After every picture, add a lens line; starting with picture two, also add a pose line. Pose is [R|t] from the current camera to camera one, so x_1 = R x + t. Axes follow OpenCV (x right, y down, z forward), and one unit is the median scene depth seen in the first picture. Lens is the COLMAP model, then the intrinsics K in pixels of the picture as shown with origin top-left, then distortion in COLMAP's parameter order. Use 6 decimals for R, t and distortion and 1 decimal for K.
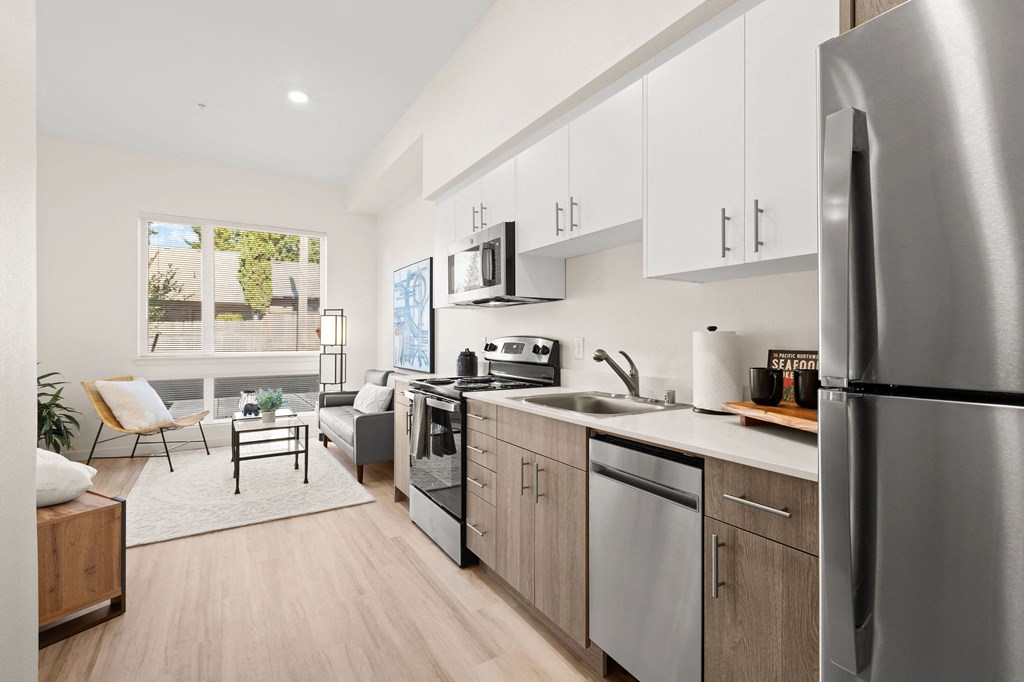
lens RADIAL K [[461.2, 0, 510.4], [0, 461.2, 339.0], [0, 0, 1]] dist [0.000316, -0.001363]
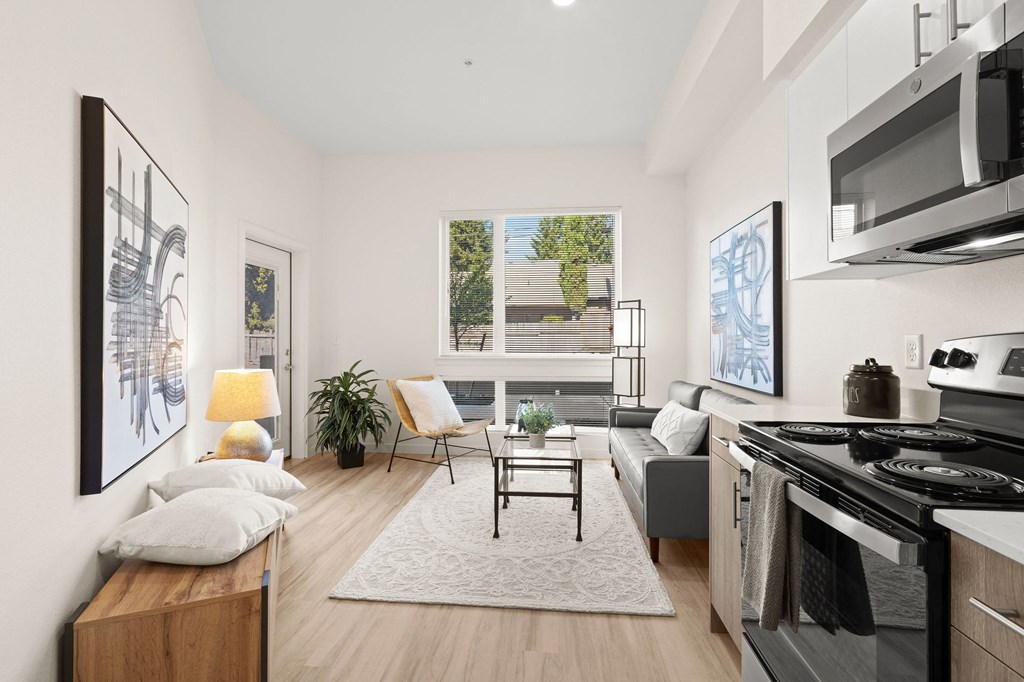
lens RADIAL K [[461.2, 0, 505.4], [0, 461.2, 333.5], [0, 0, 1]] dist [0.000316, -0.001363]
pose [[0.782688, -0.005907, -0.622387, -0.117608], [-0.001285, 0.999938, -0.011106, 0.000754], [0.622413, 0.009492, 0.782631, 0.497887]]
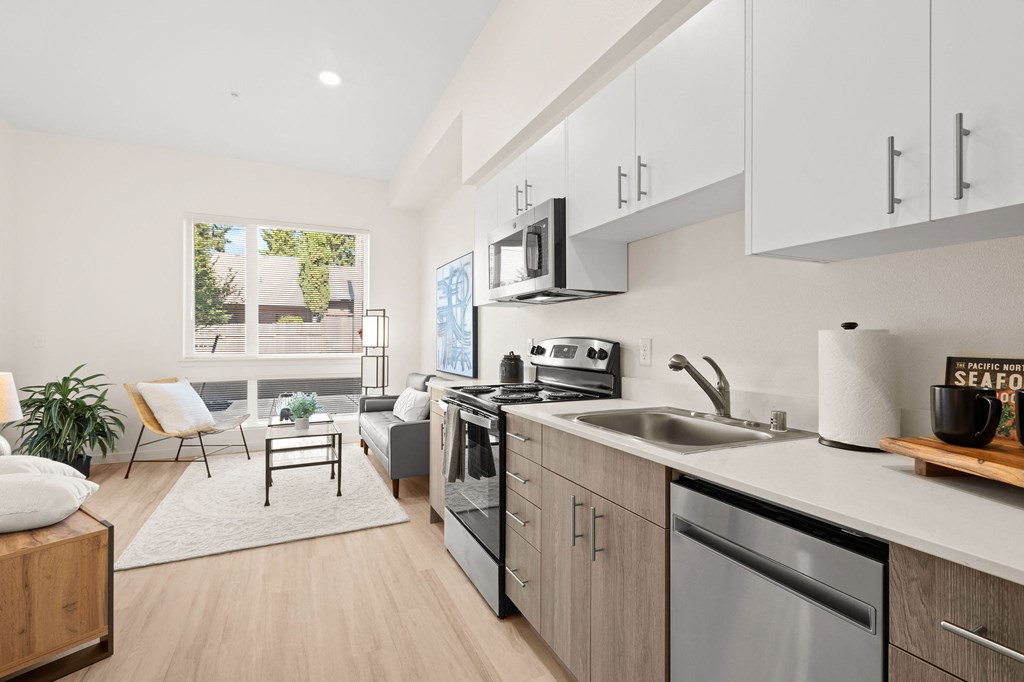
lens RADIAL K [[461.2, 0, 508.1], [0, 461.2, 339.9], [0, 0, 1]] dist [0.000316, -0.001363]
pose [[0.992980, 0.001024, -0.118281, 0.004847], [-0.001273, 0.999997, -0.002028, 0.000438], [0.118278, 0.002164, 0.992978, 0.160197]]
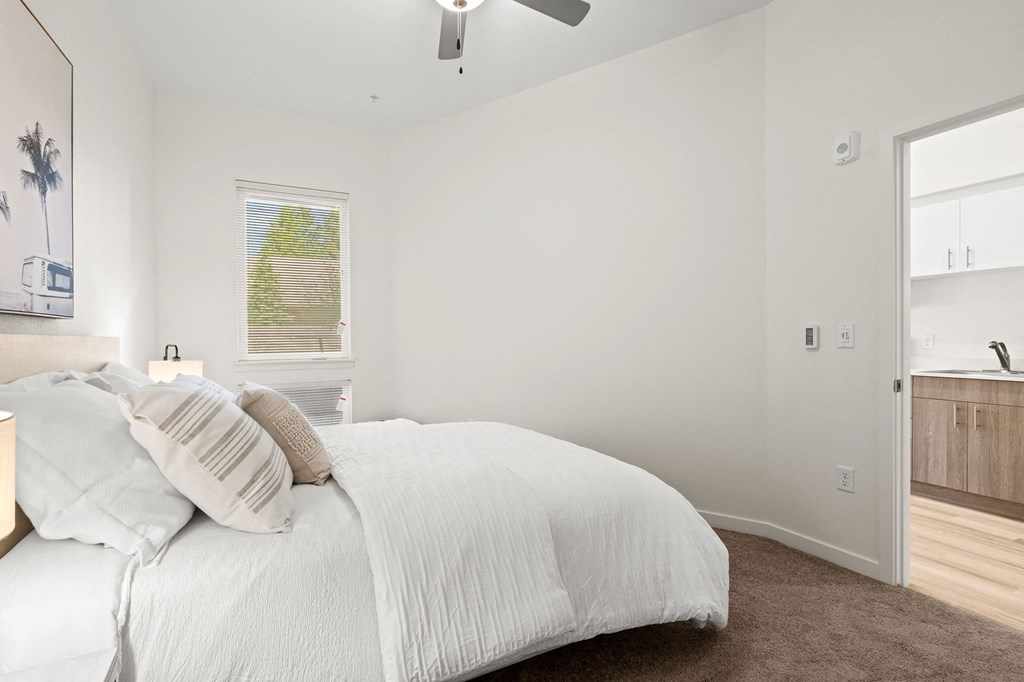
lens RADIAL K [[461.2, 0, 516.1], [0, 461.2, 345.4], [0, 0, 1]] dist [0.000316, -0.001363]
pose [[0.994348, -0.006044, -0.105999, -0.968691], [0.007203, 0.999918, 0.010555, 0.005026], [0.105926, -0.011259, 0.994310, -0.588783]]
